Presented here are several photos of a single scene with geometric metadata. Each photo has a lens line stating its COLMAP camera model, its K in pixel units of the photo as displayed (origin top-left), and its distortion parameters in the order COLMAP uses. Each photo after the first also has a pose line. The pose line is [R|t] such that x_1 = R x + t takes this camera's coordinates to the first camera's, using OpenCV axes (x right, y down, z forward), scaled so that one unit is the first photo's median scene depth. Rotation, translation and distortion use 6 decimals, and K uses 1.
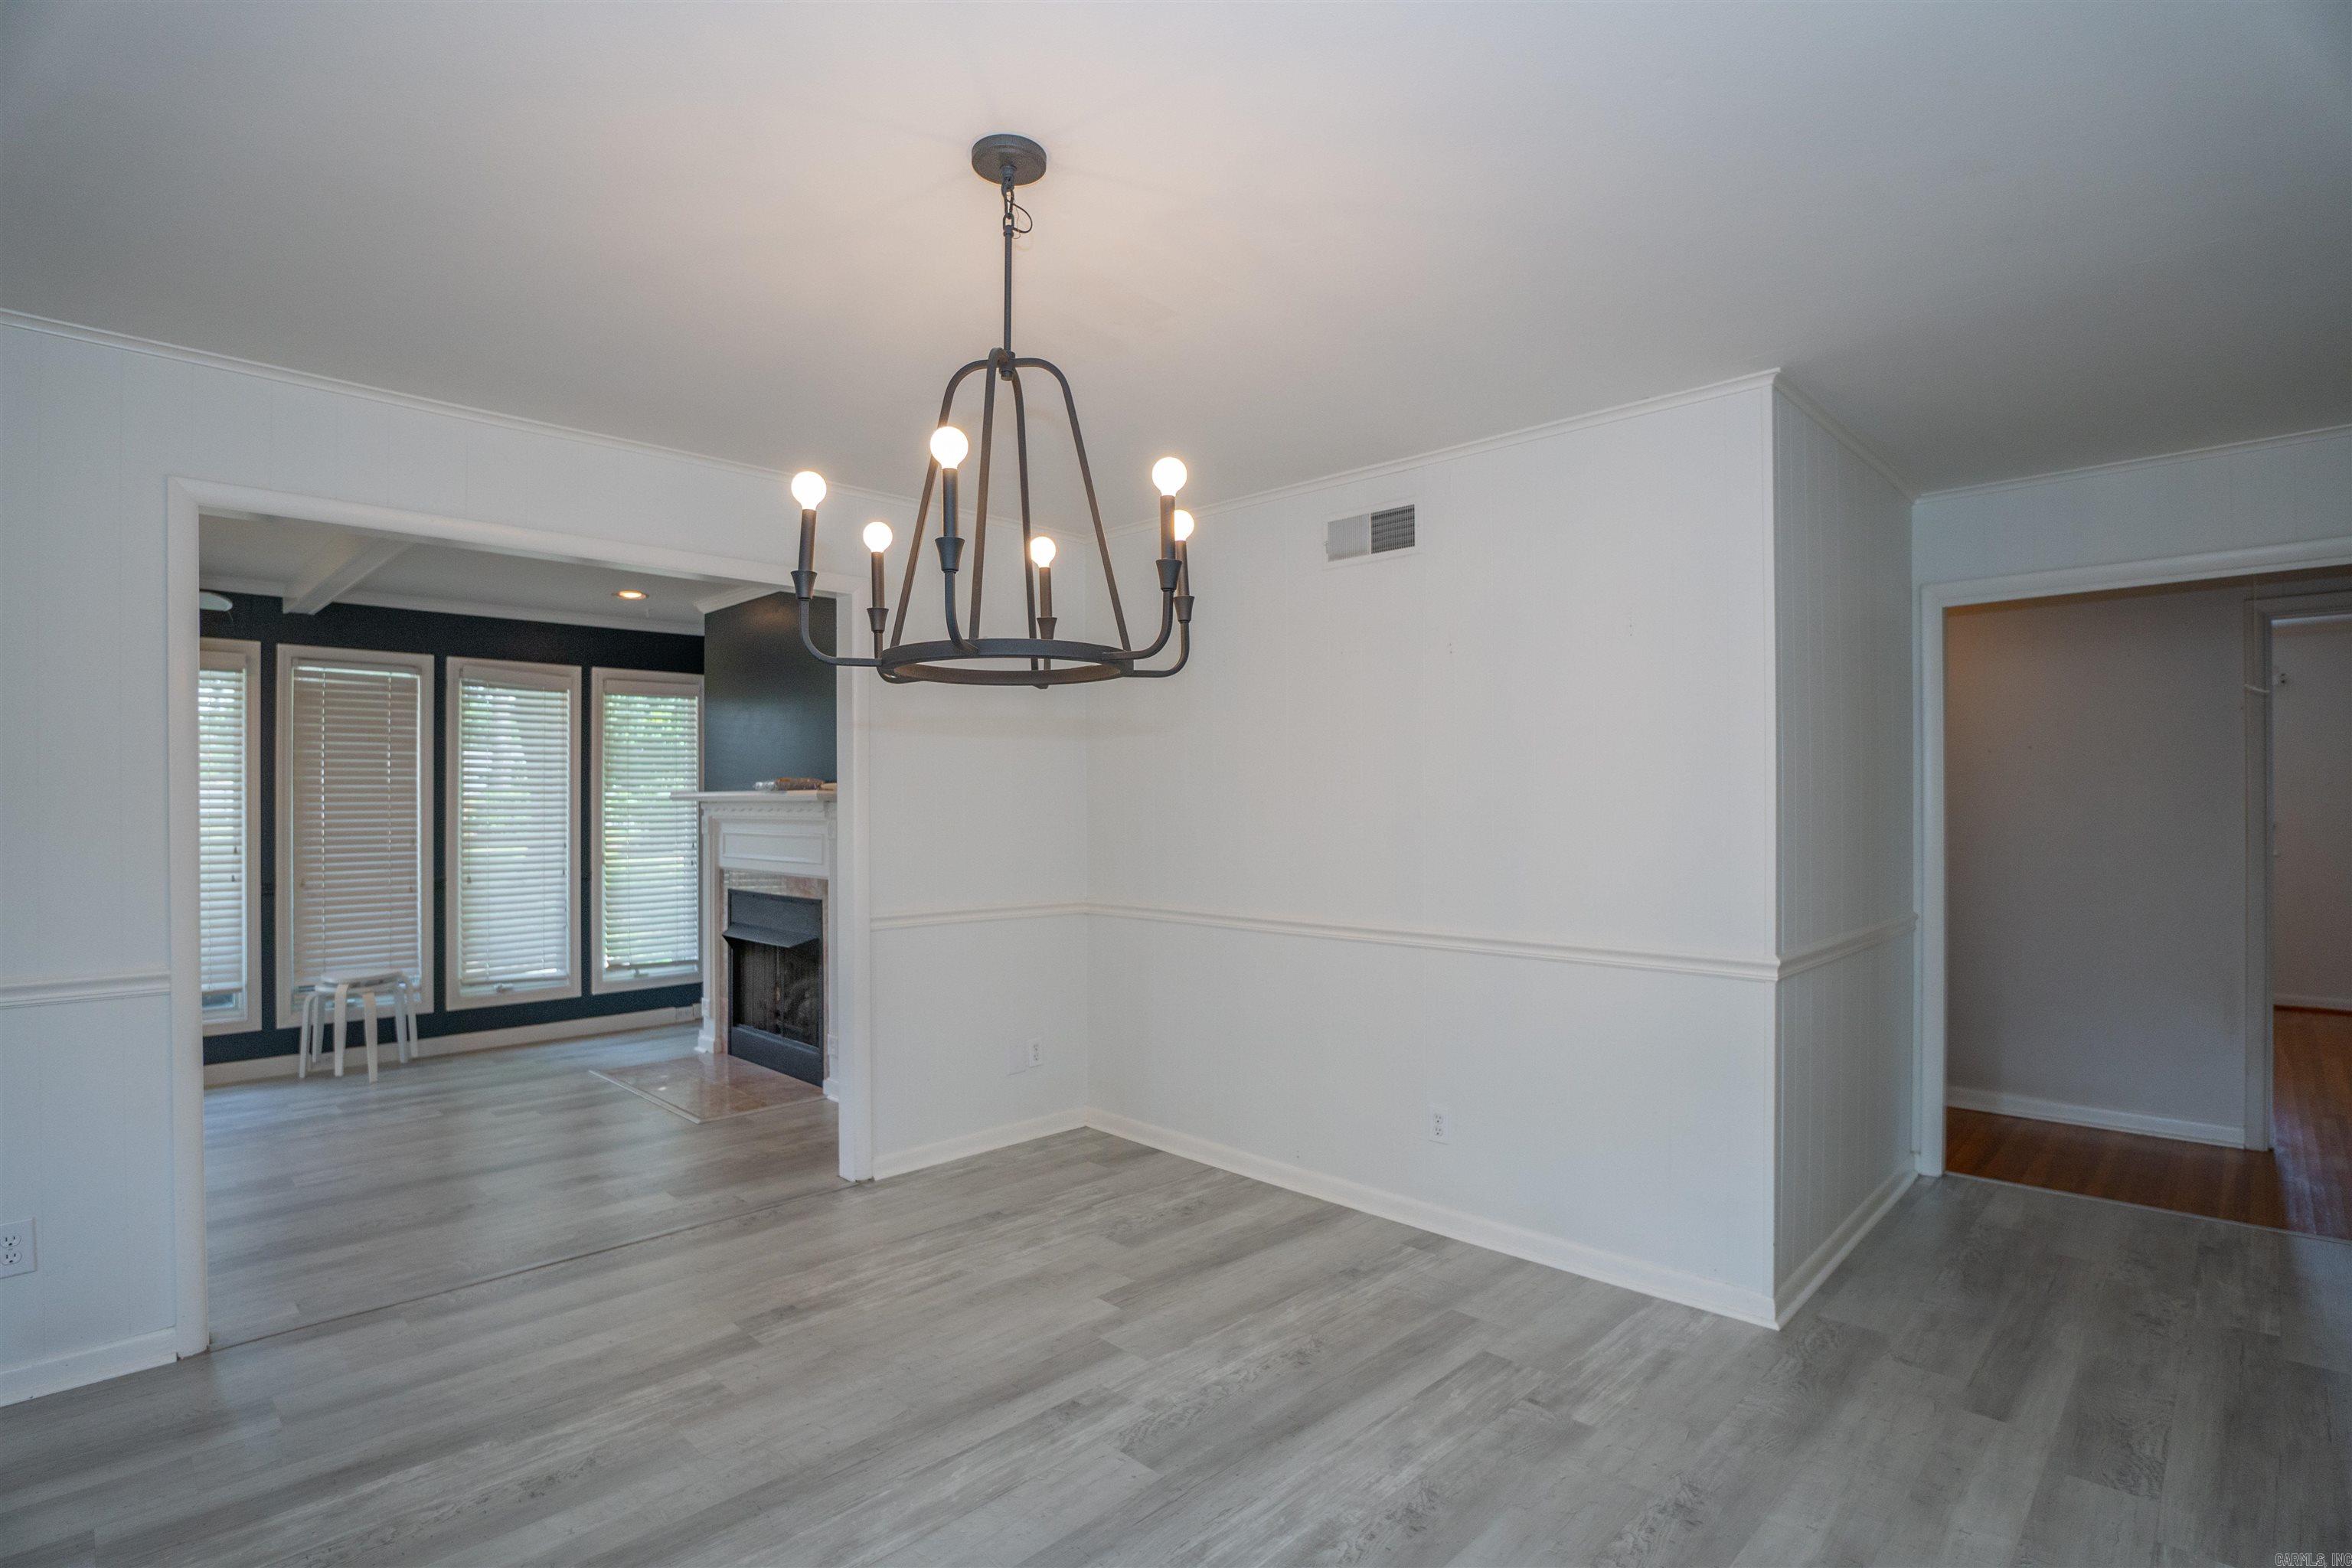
lens RADIAL K [[1151.4, 0, 1180.6], [0, 1151.4, 791.6], [0, 0, 1]] dist [-0.044080, 0.008300]
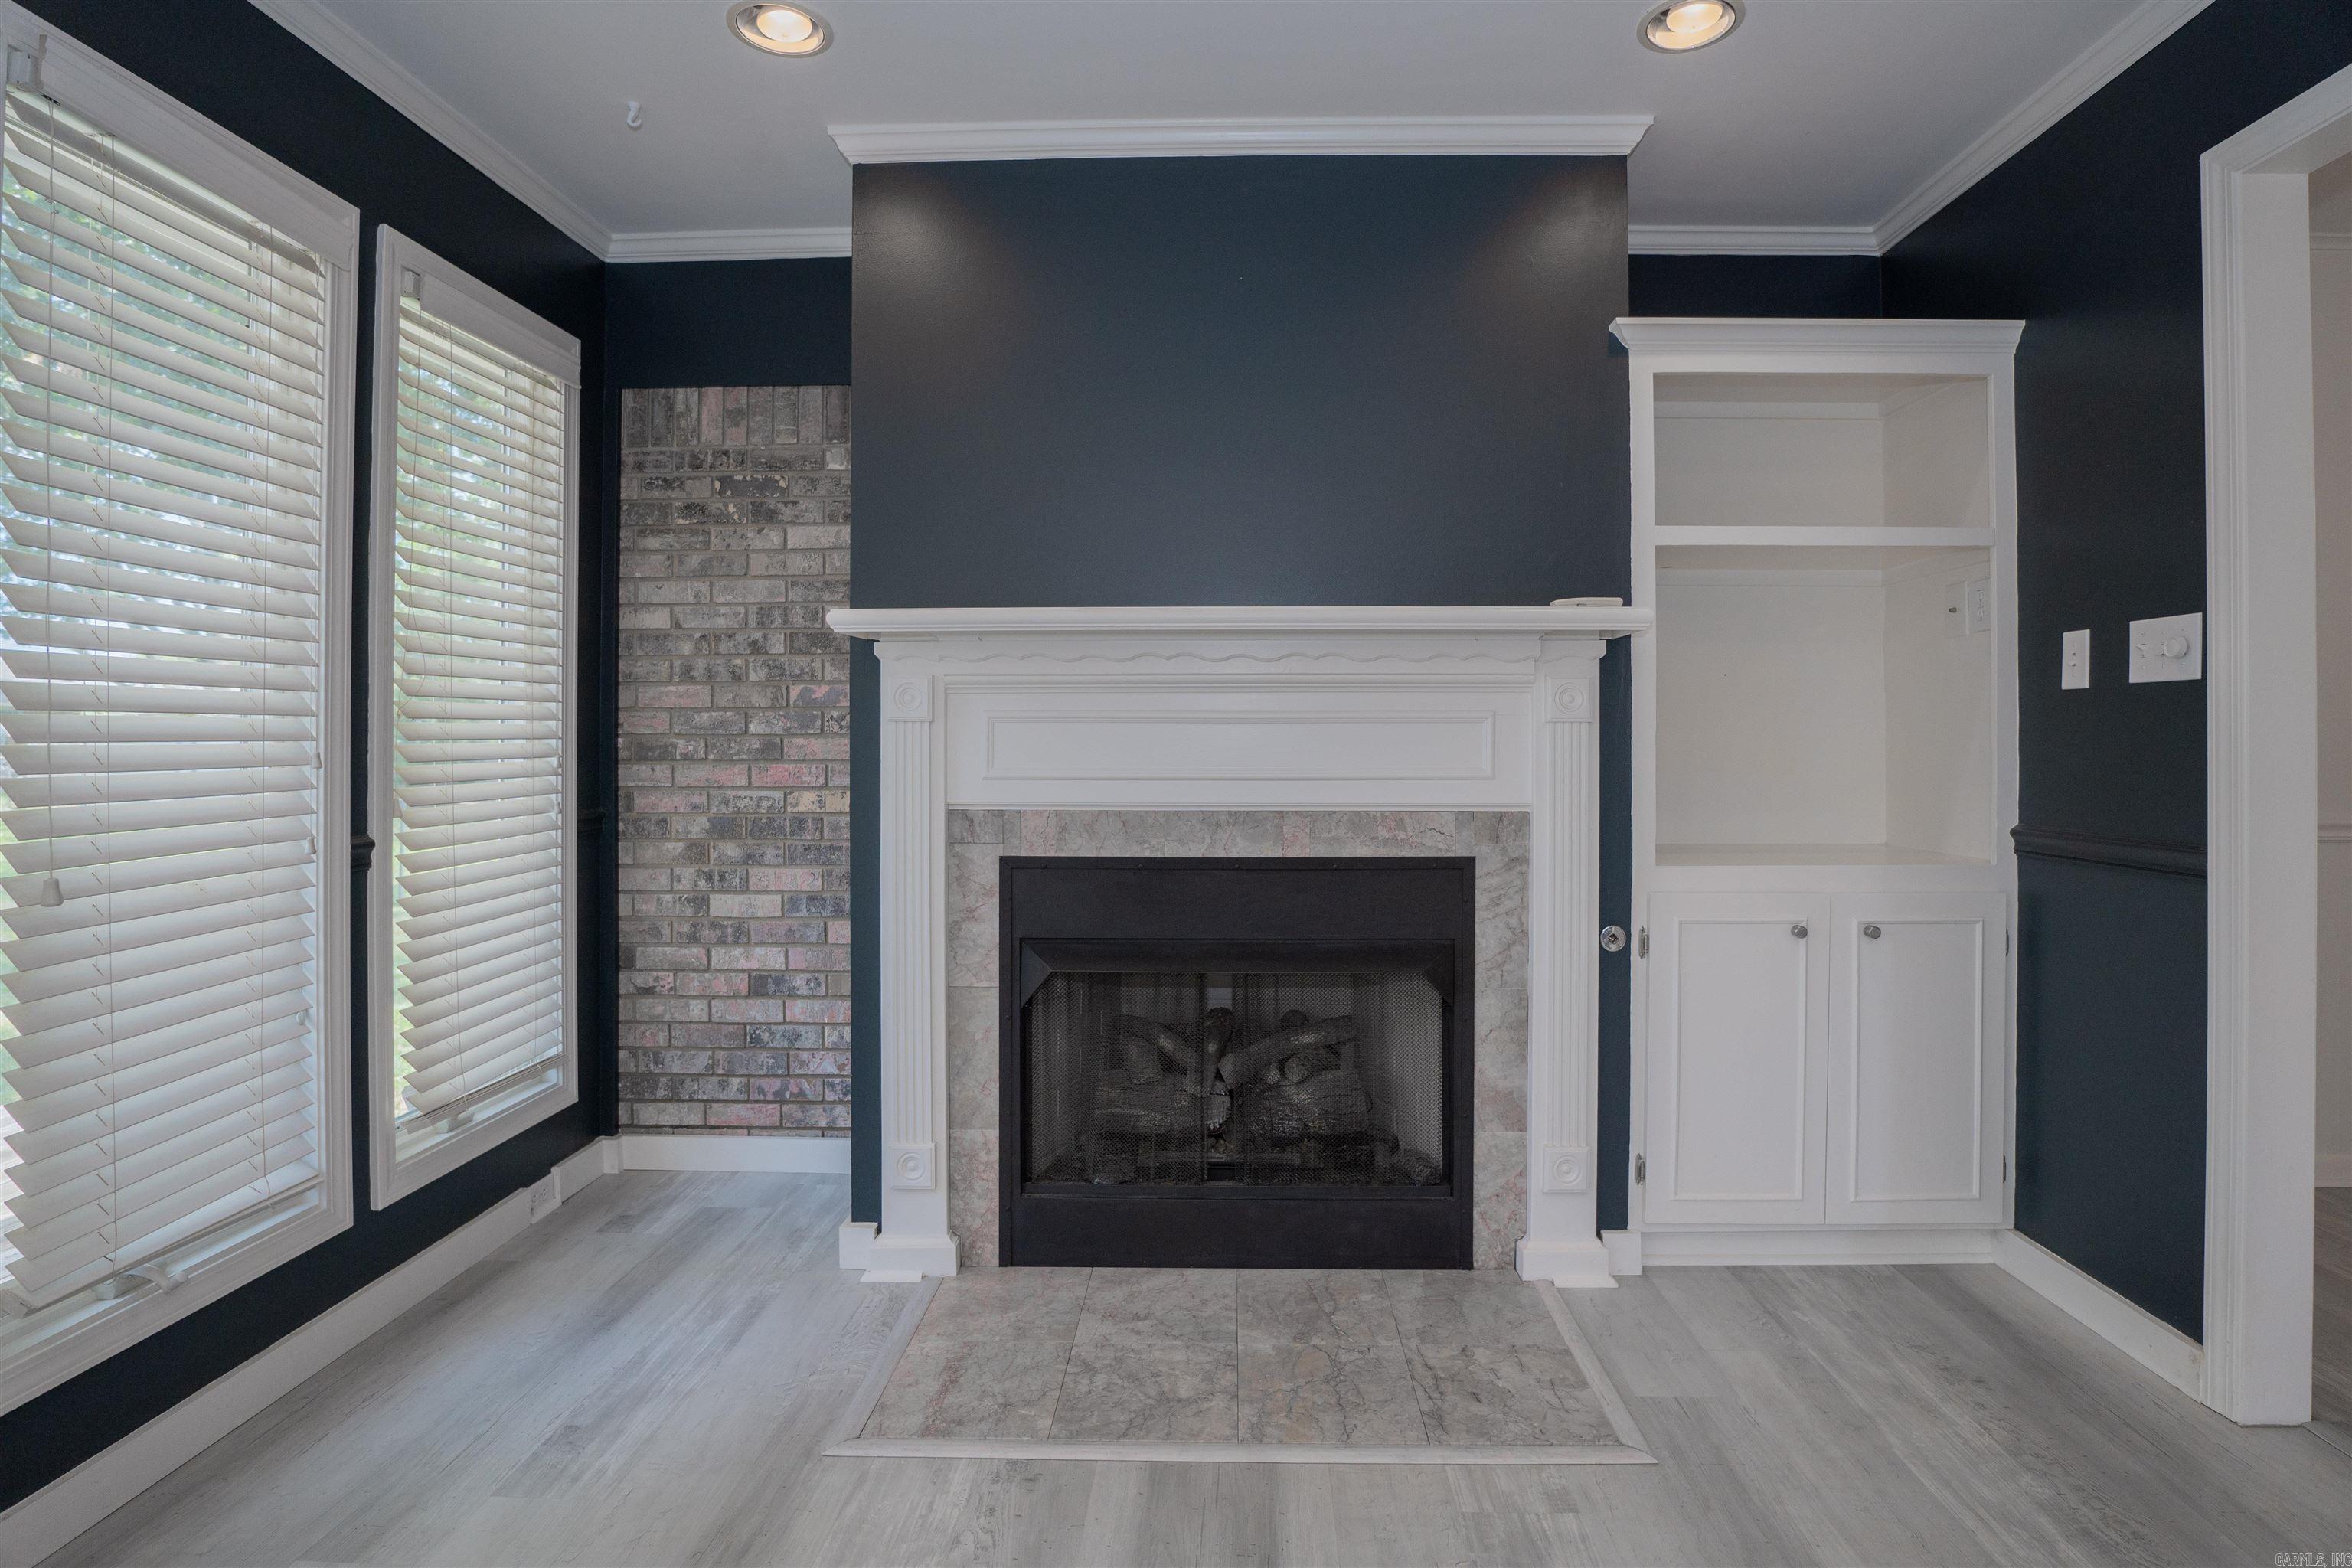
lens RADIAL K [[1151.4, 0, 1207.3], [0, 1151.4, 742.8], [0, 0, 1]] dist [-0.044080, 0.008300]
pose [[0.737526, 0.002314, 0.675315, -1.185422], [-0.006499, 0.999972, 0.003671, 0.082773], [-0.675288, -0.007096, 0.737520, 1.266115]]
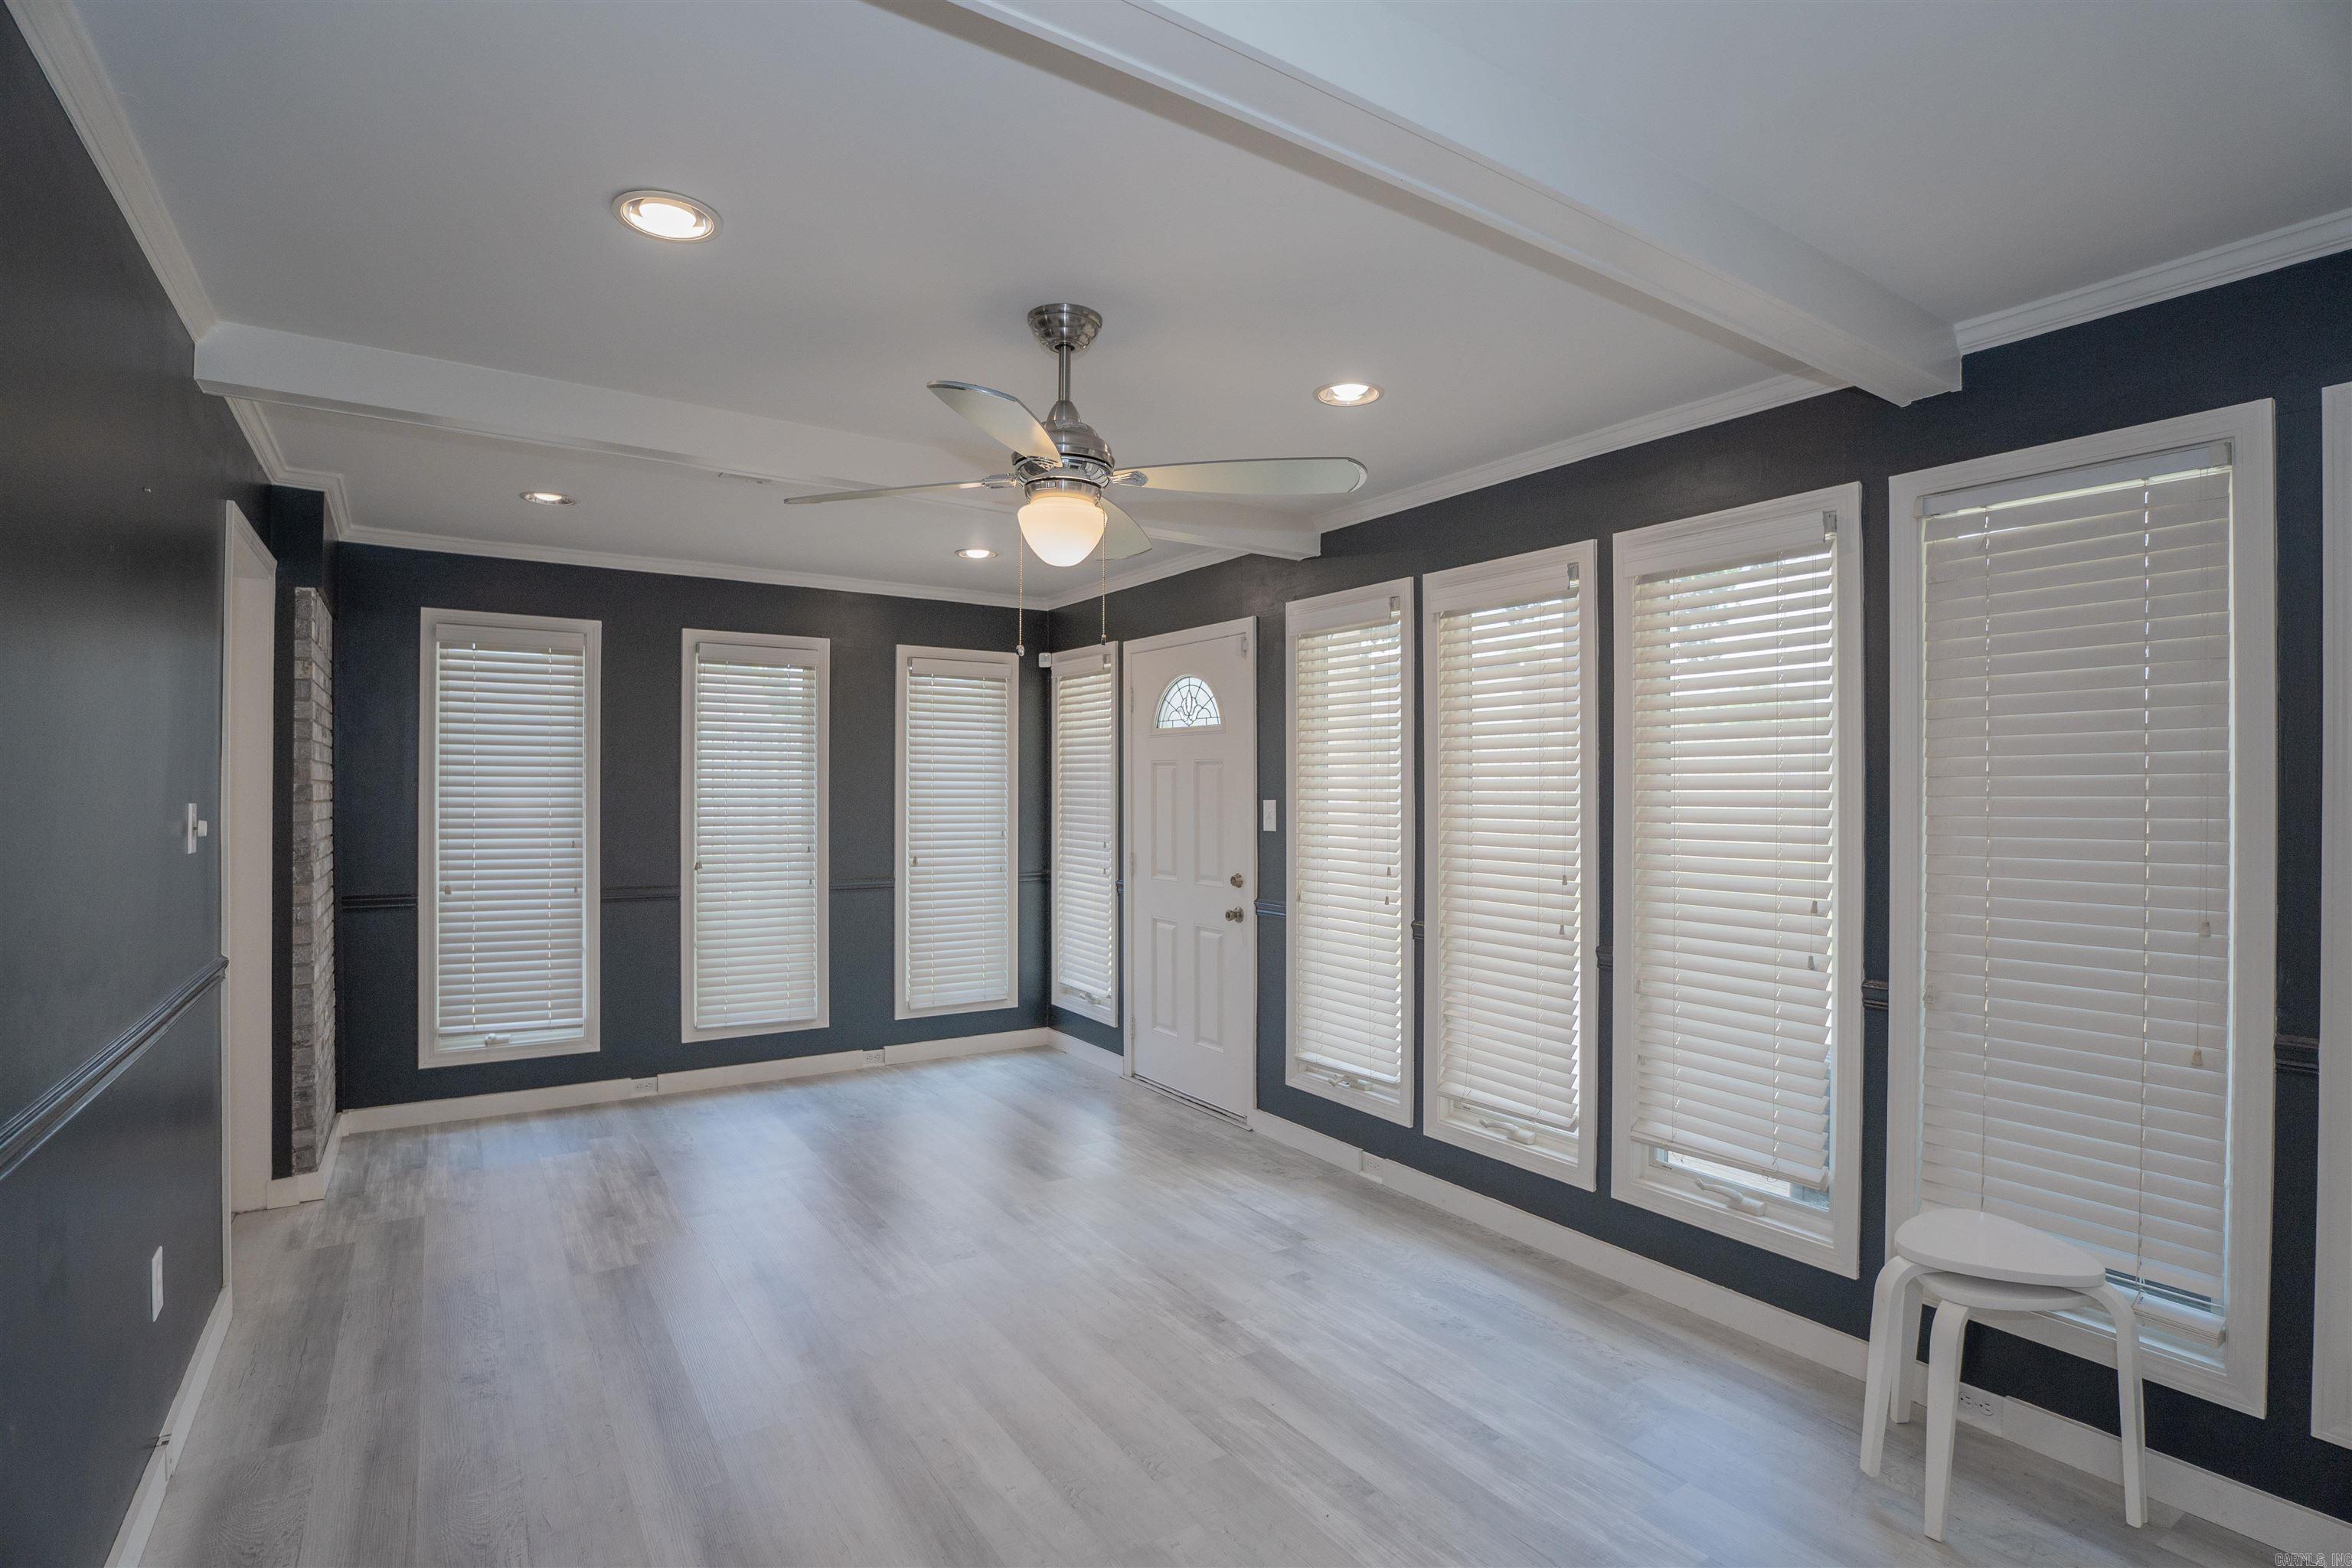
lens RADIAL K [[1151.4, 0, 1173.2], [0, 1151.4, 773.9], [0, 0, 1]] dist [-0.044080, 0.008300]
pose [[-0.210410, -0.008813, -0.977574, -0.497529], [0.001586, 0.999955, -0.009356, -0.004464], [0.977612, -0.003519, -0.210386, 1.431386]]
